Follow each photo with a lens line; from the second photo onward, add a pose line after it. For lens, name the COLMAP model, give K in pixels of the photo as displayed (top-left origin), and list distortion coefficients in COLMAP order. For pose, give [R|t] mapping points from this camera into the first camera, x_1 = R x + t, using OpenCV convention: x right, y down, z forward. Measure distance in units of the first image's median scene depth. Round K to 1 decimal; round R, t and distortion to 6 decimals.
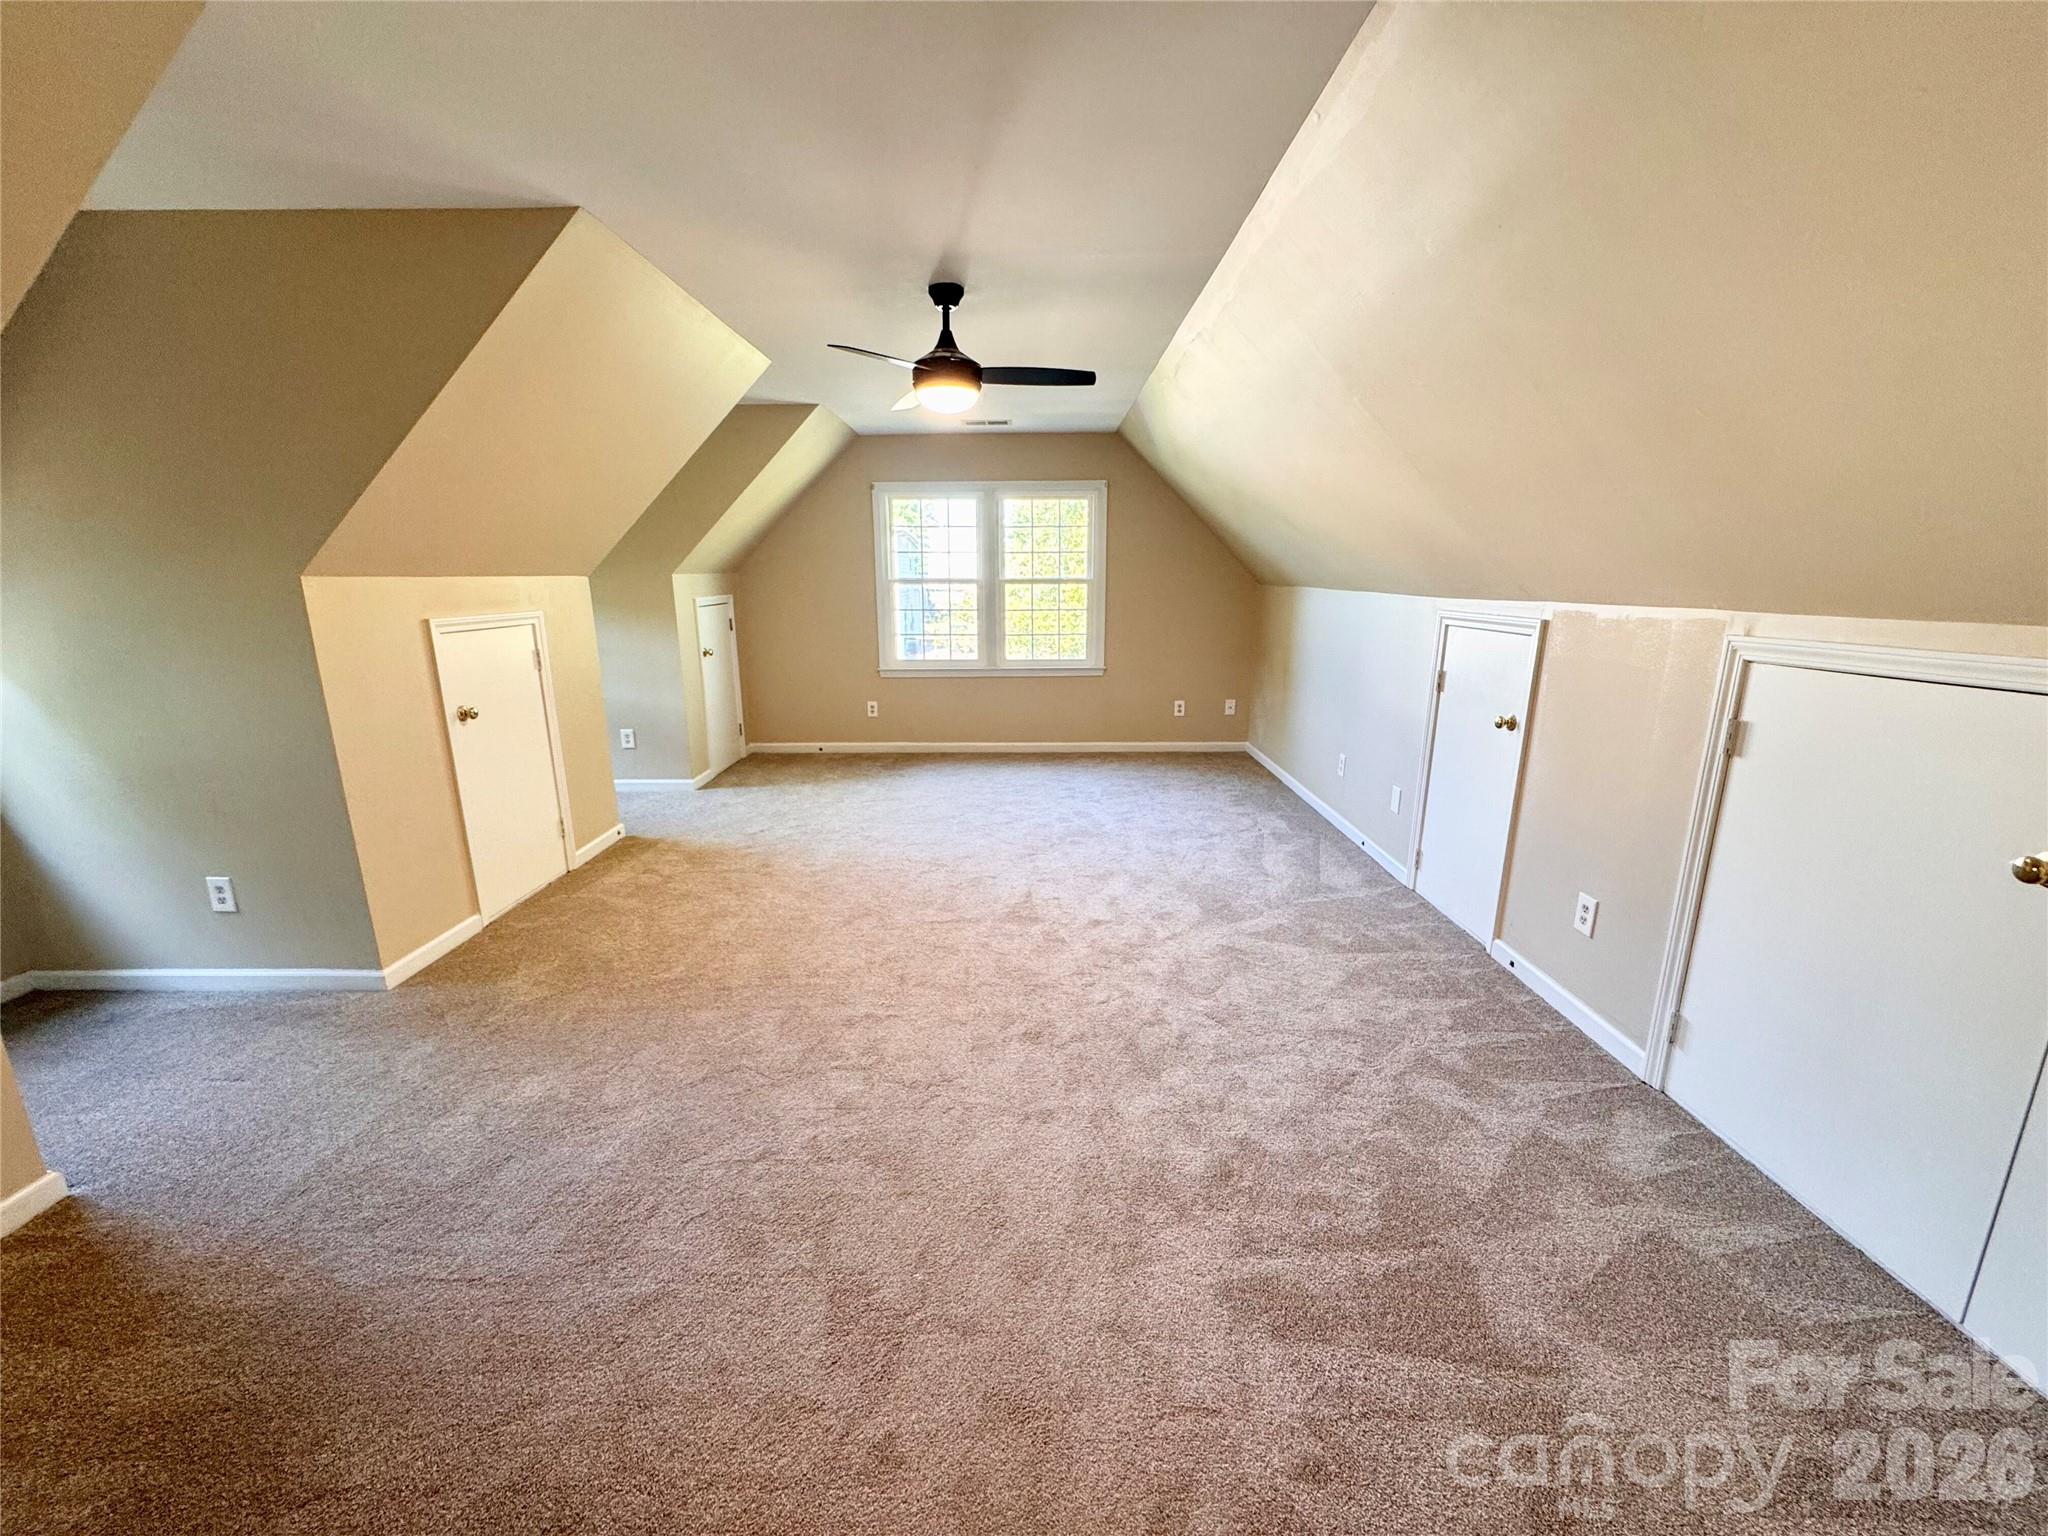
lens RADIAL K [[818.4, 0, 1026.0], [0, 818.4, 768.6], [0, 0, 1]] dist [-0.002569, 0.000276]
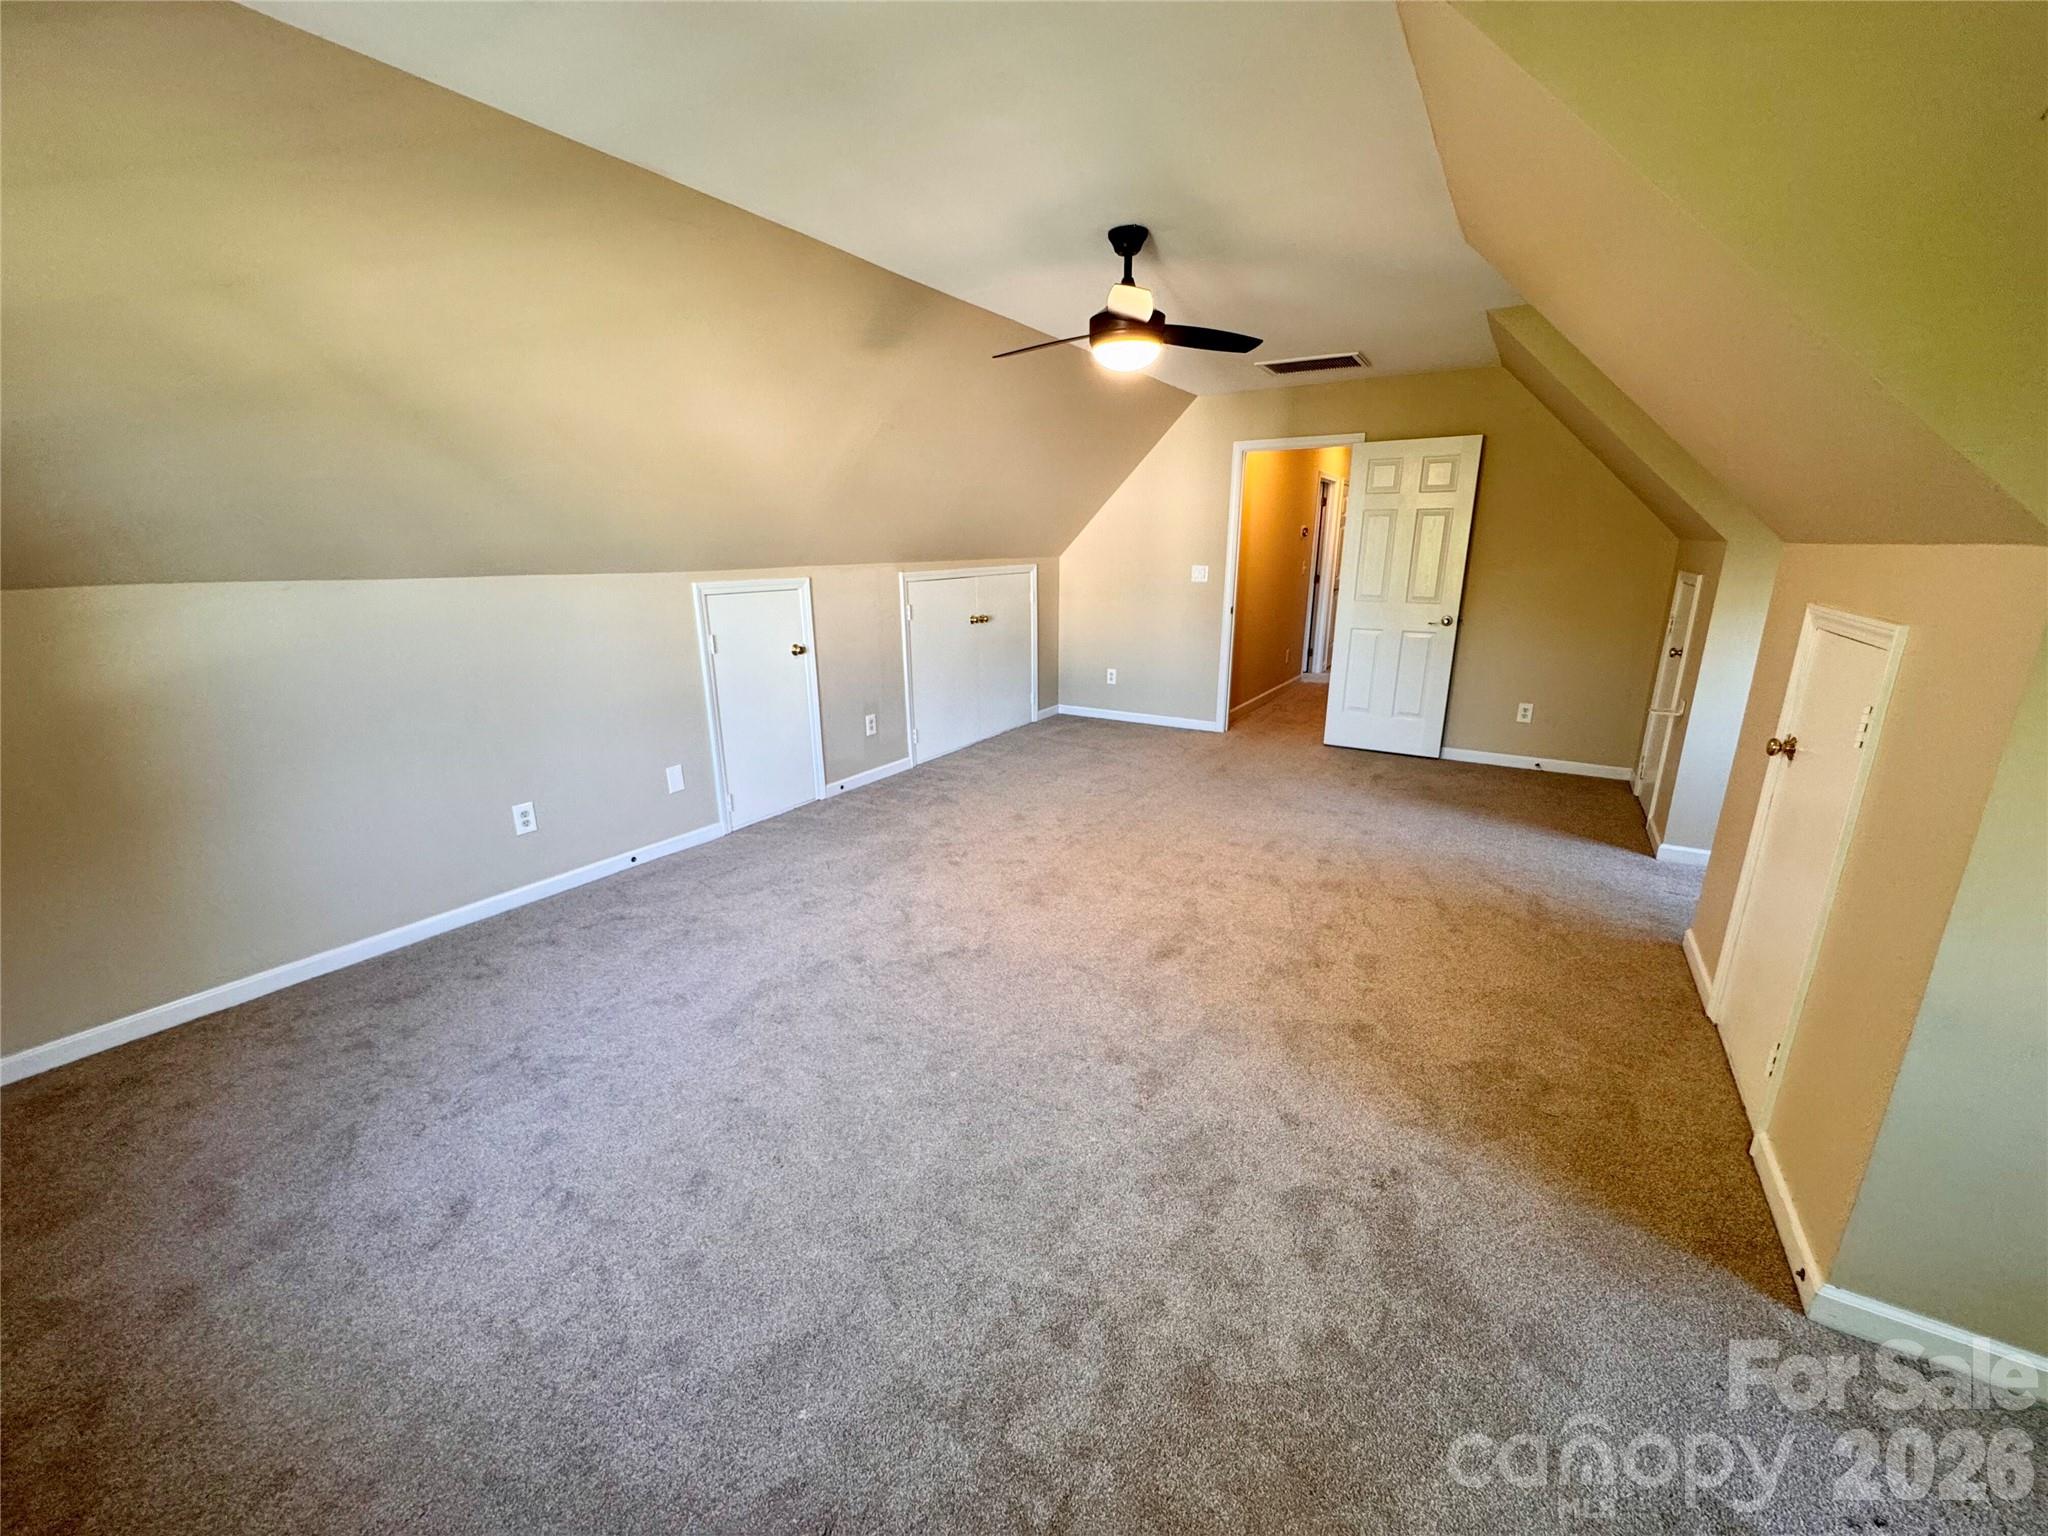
lens RADIAL K [[818.4, 0, 1025.3], [0, 818.4, 775.6], [0, 0, 1]] dist [-0.002569, 0.000276]
pose [[-0.852812, -0.128930, 0.506052, -0.572457], [0.131094, 0.885158, 0.446441, -0.482764], [-0.505496, 0.447070, -0.737972, 2.043109]]
